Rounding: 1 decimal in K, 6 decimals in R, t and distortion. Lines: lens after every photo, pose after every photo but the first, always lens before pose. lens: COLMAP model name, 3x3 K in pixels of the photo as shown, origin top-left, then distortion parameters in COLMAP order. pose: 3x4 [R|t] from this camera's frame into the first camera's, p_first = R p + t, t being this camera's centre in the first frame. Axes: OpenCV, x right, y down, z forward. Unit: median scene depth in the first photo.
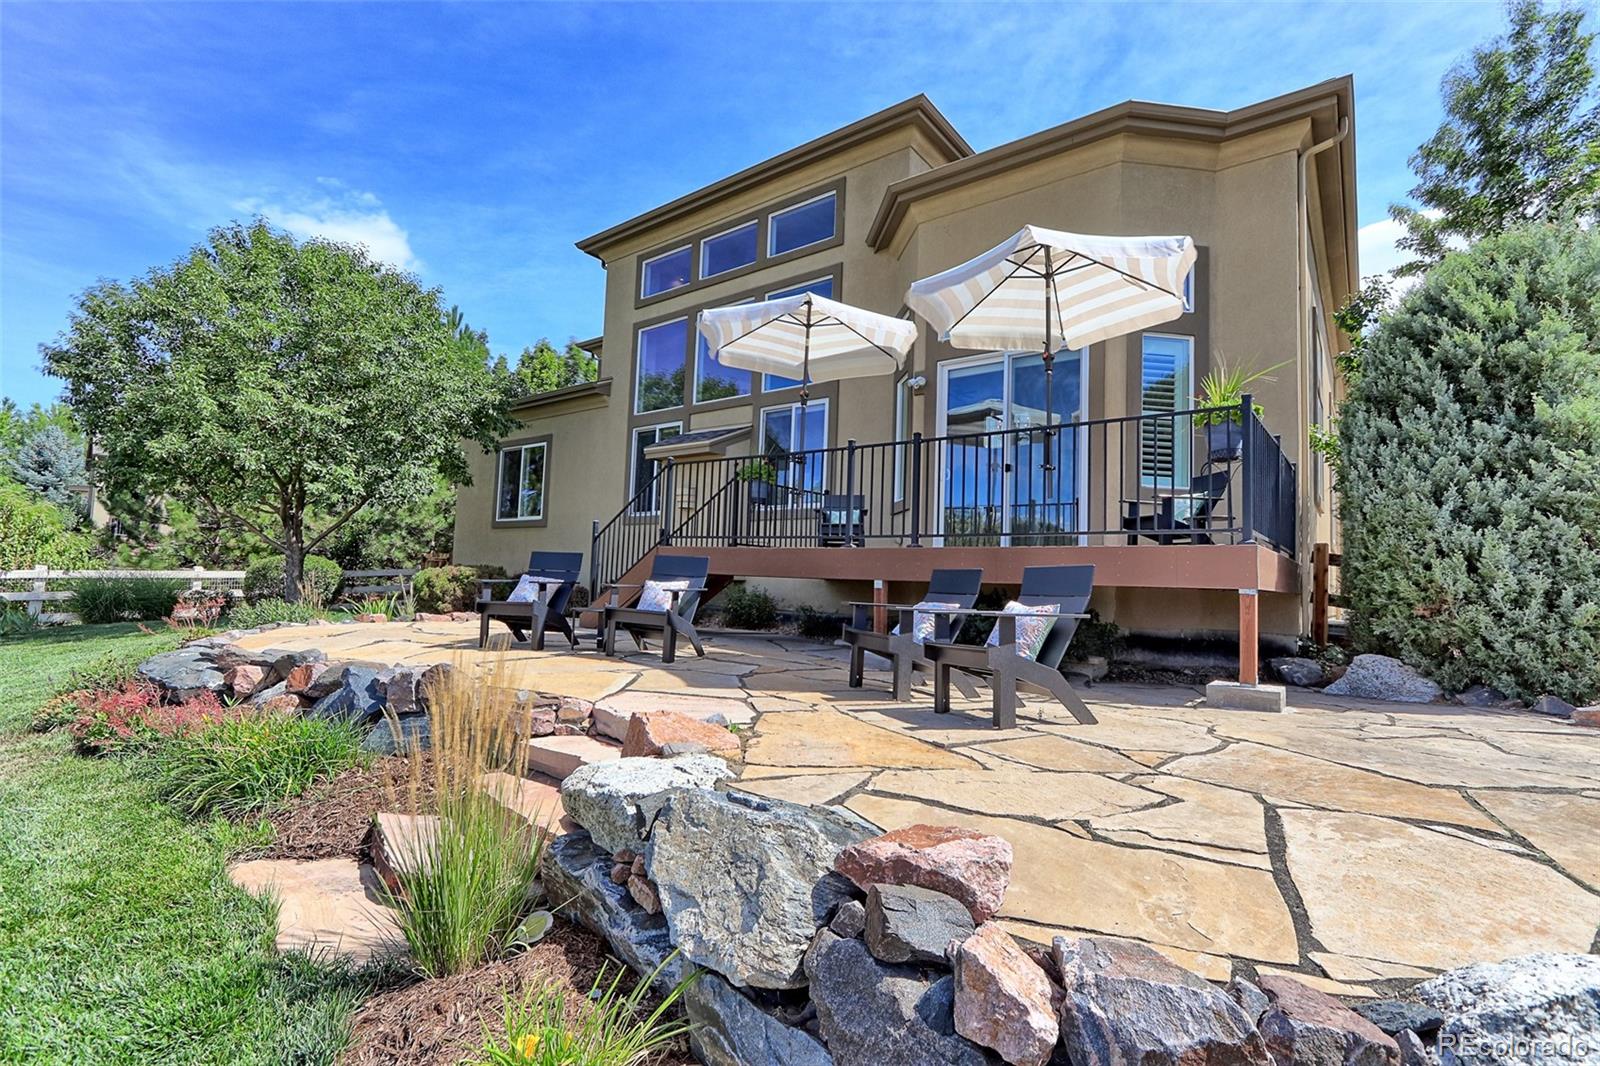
lens RADIAL K [[729.8, 0, 797.0], [0, 729.8, 530.4], [0, 0, 1]] dist [0.011169, 0.000856]
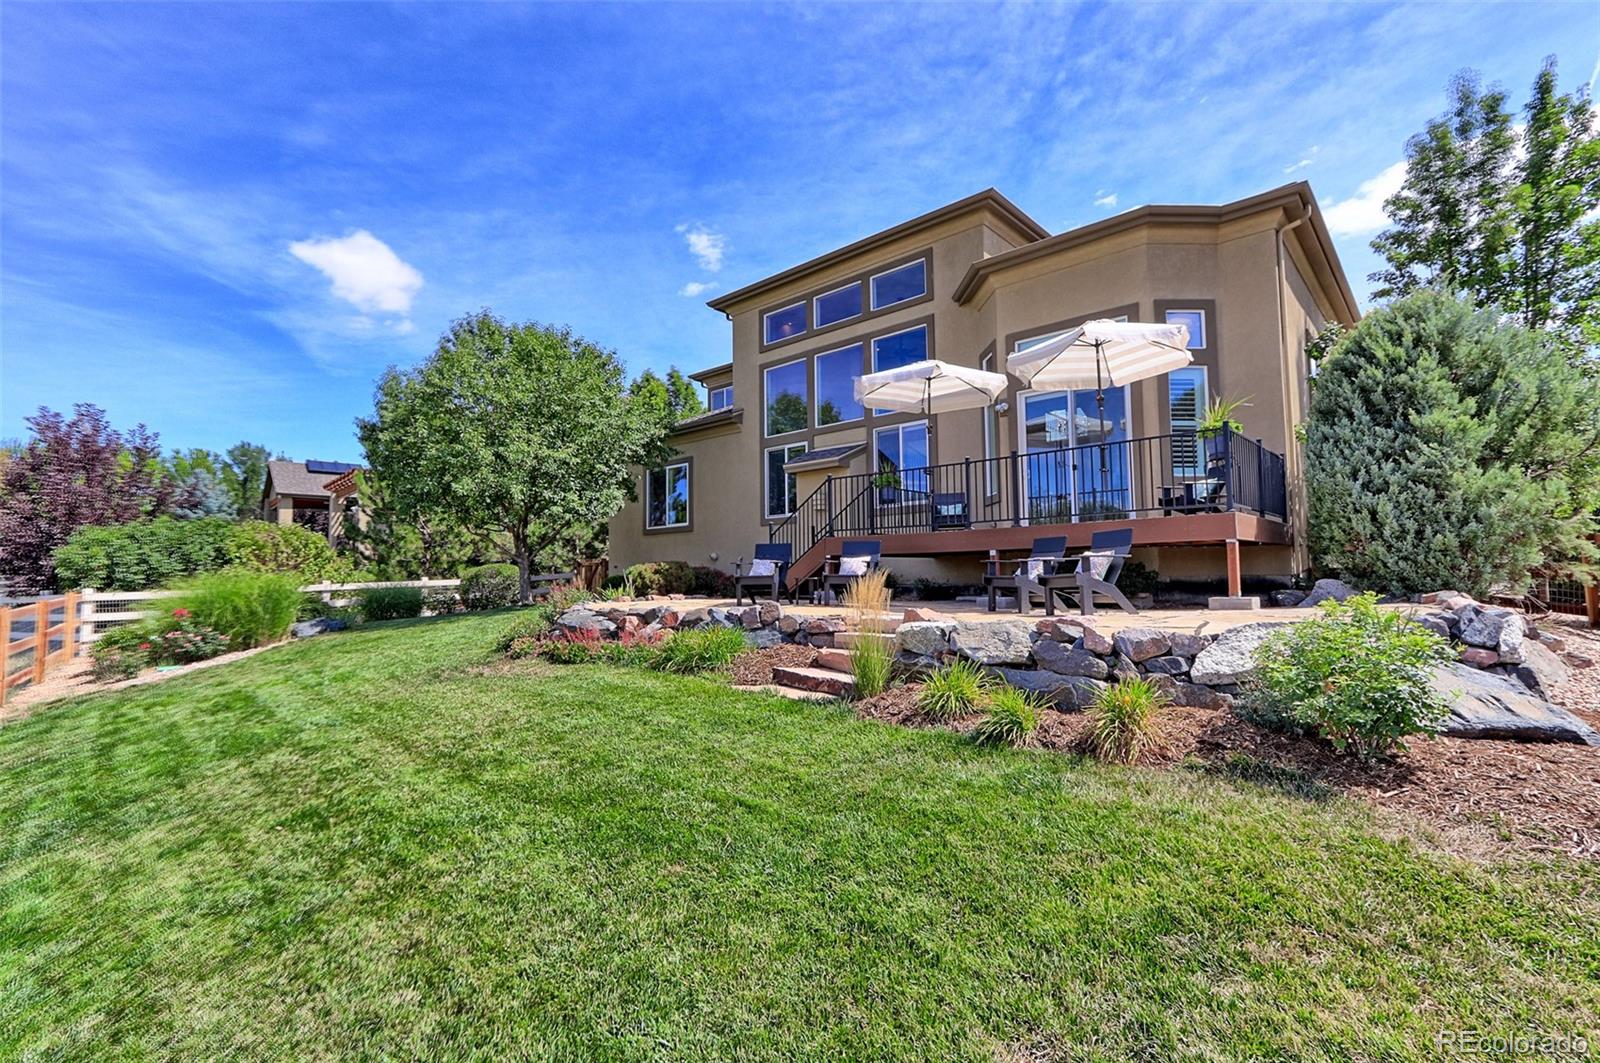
lens RADIAL K [[744.8, 0, 800.0], [0, 744.8, 531.5], [0, 0, 1]] dist [0.016541, -0.000263]
pose [[0.996645, -0.054336, -0.061214, -0.166281], [0.054609, 0.998504, 0.002790, 0.003591], [0.060971, -0.006124, 0.998121, -0.493739]]
